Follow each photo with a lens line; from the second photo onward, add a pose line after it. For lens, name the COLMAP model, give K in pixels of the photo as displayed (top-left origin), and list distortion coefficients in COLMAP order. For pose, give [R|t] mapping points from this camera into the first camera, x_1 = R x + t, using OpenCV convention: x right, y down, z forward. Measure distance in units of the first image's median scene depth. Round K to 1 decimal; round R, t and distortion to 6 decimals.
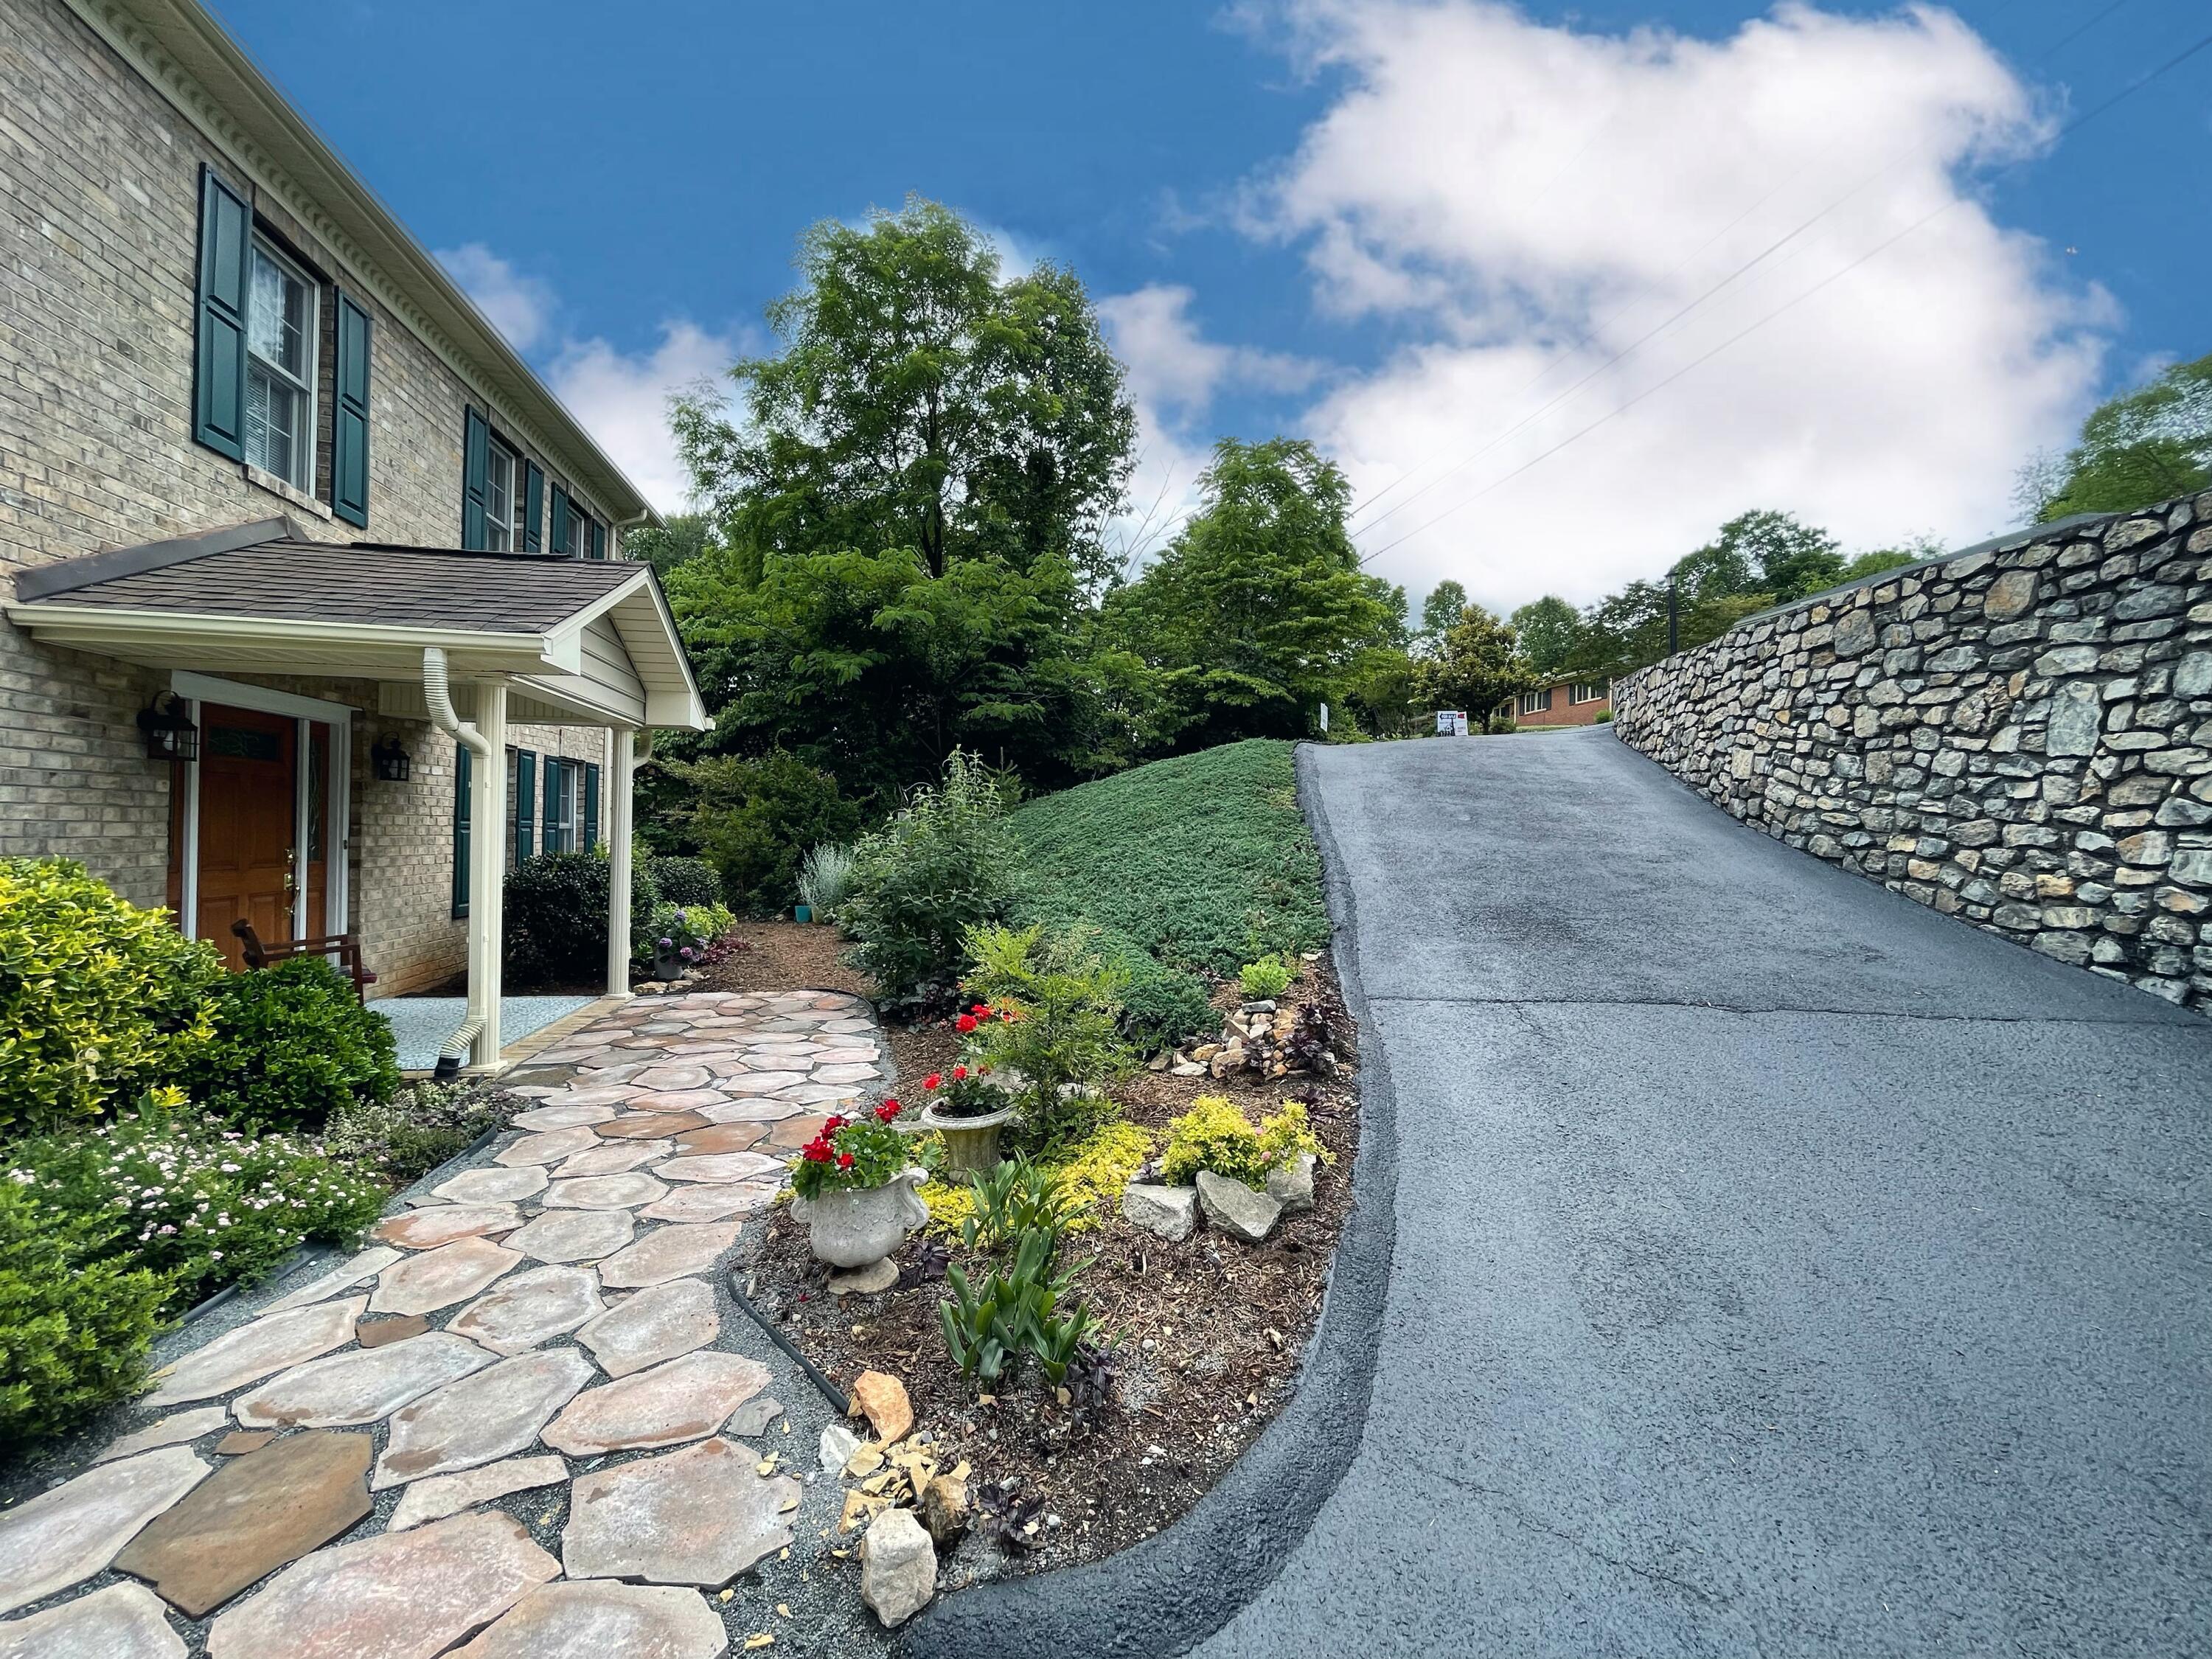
lens RADIAL K [[920.7, 0, 1092.1], [0, 920.7, 818.4], [0, 0, 1]] dist [0.001043, 0.000676]
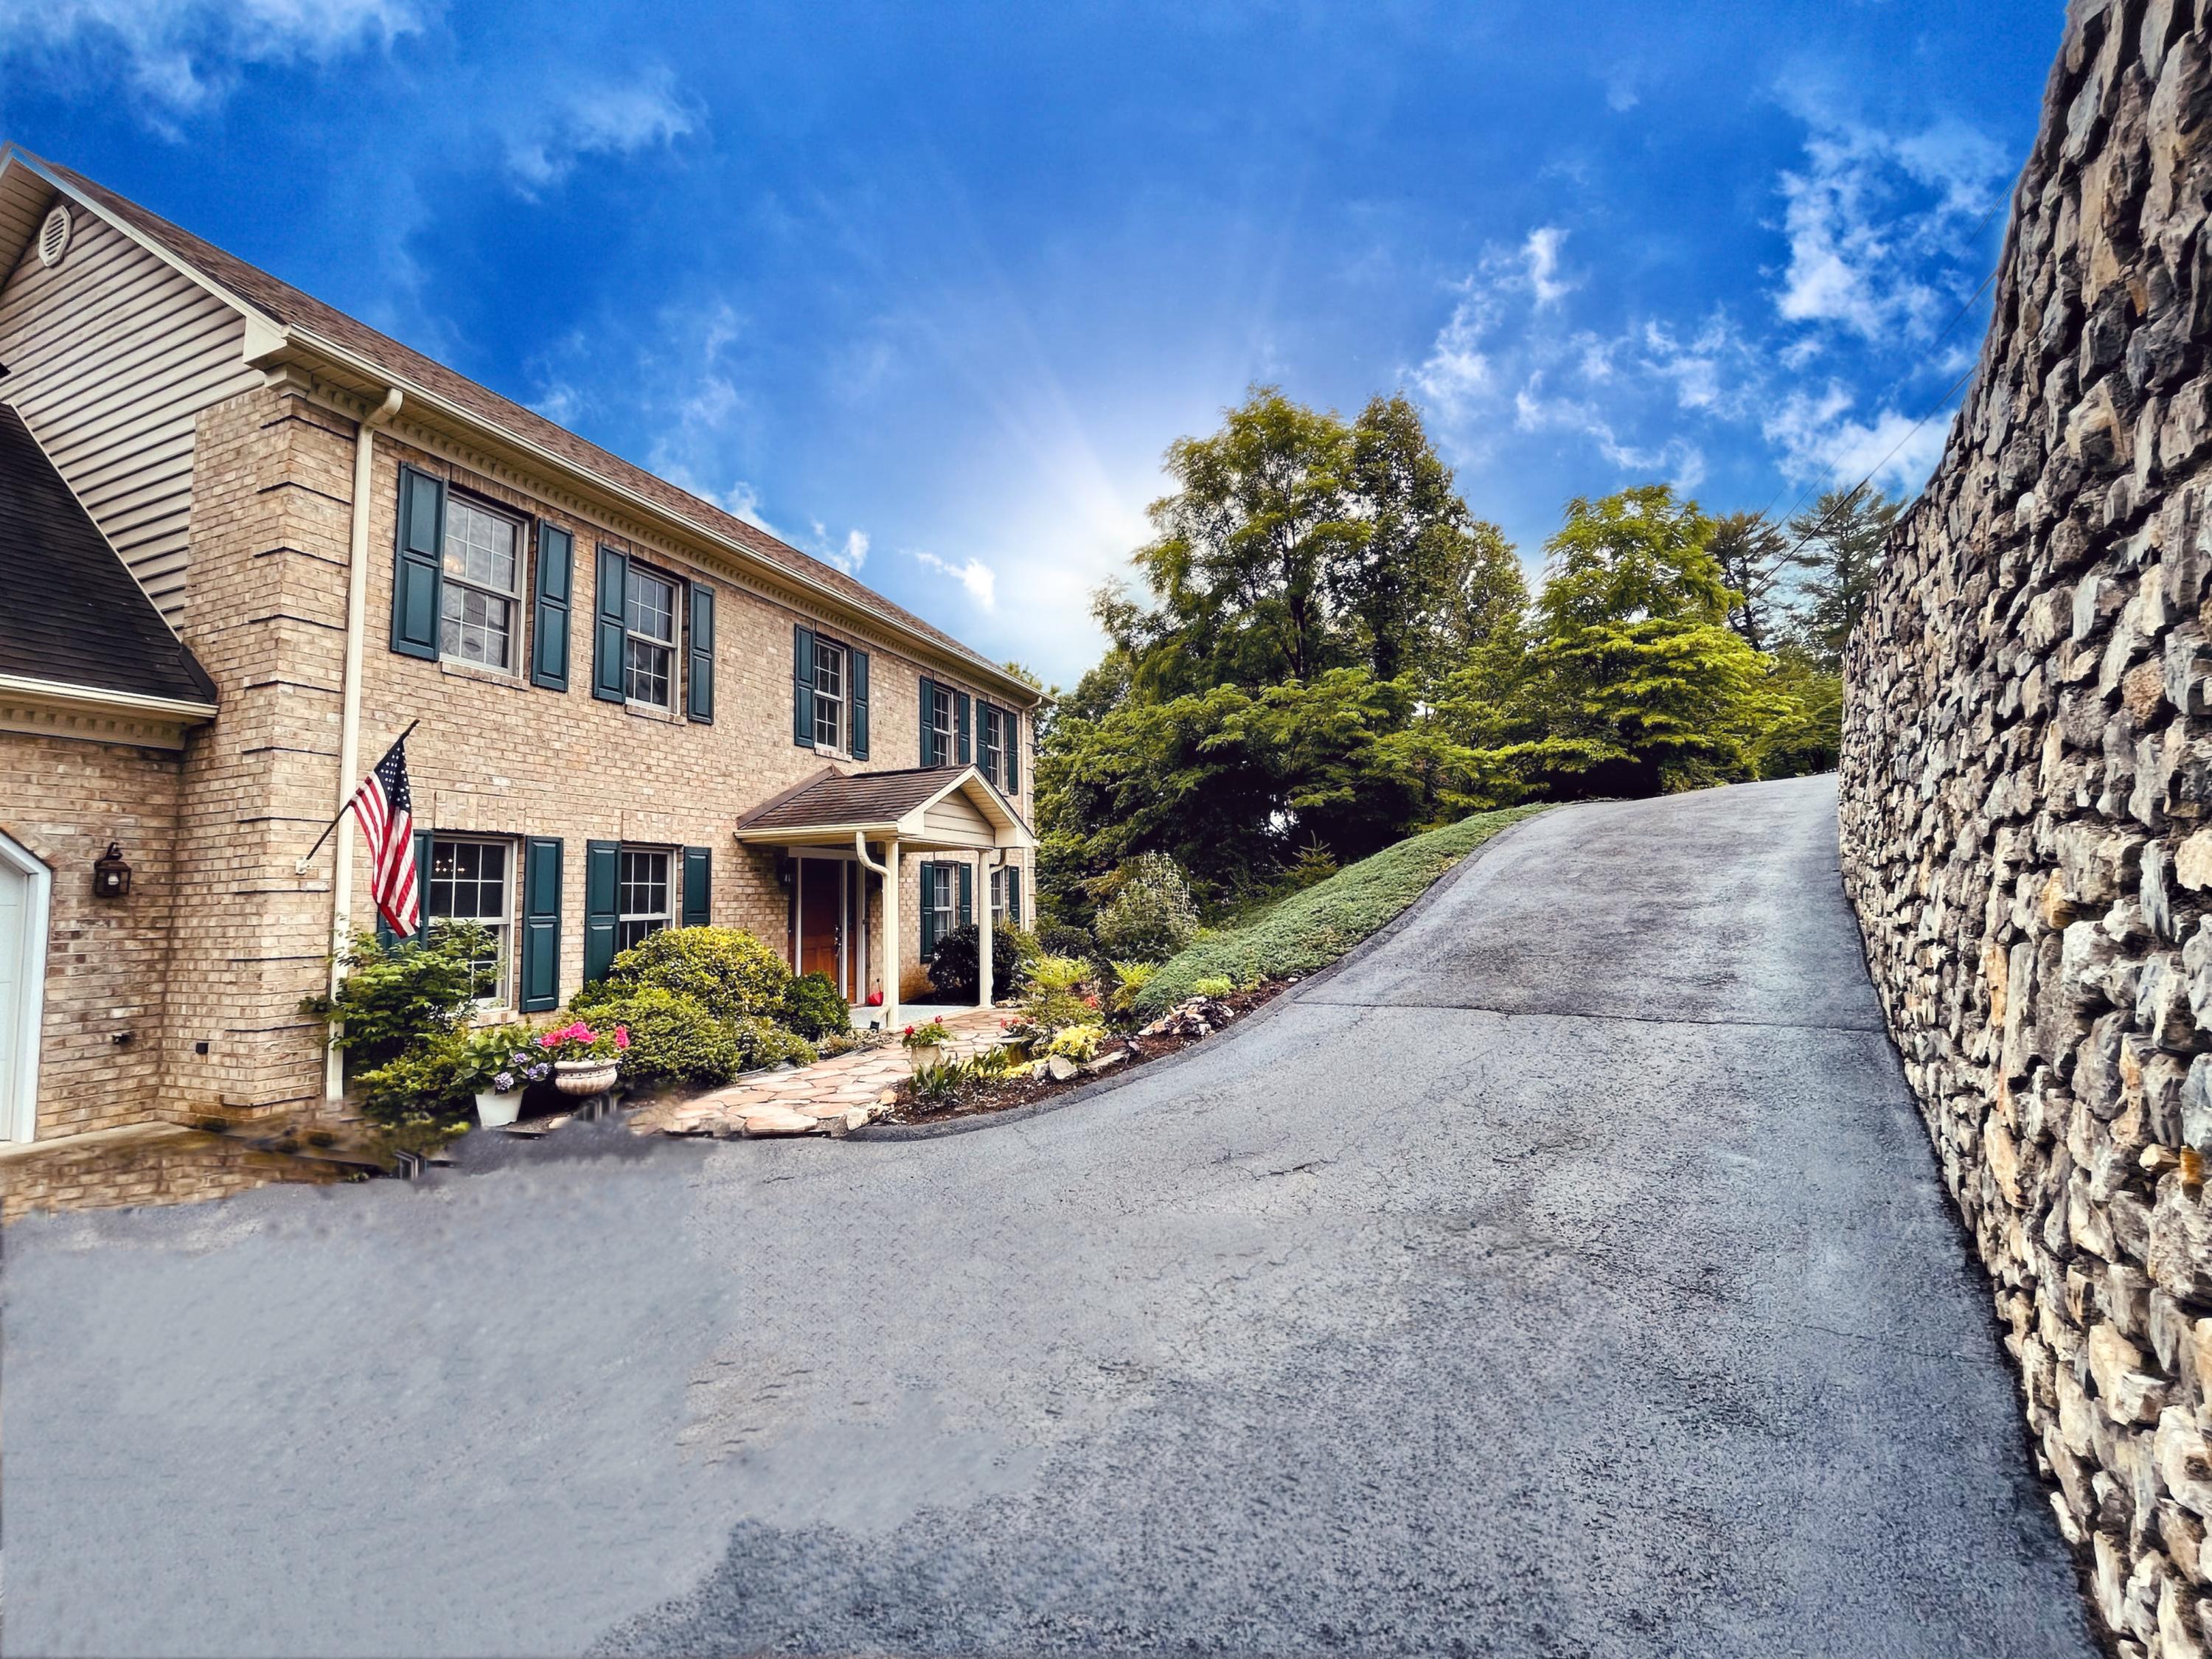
lens RADIAL K [[920.7, 0, 1092.1], [0, 920.7, 818.4], [0, 0, 1]] dist [0.001043, 0.000676]
pose [[0.849777, -0.077350, -0.521437, 0.629752], [0.037784, 0.995569, -0.086107, -0.004533], [0.525787, 0.053470, 0.848934, -0.407795]]
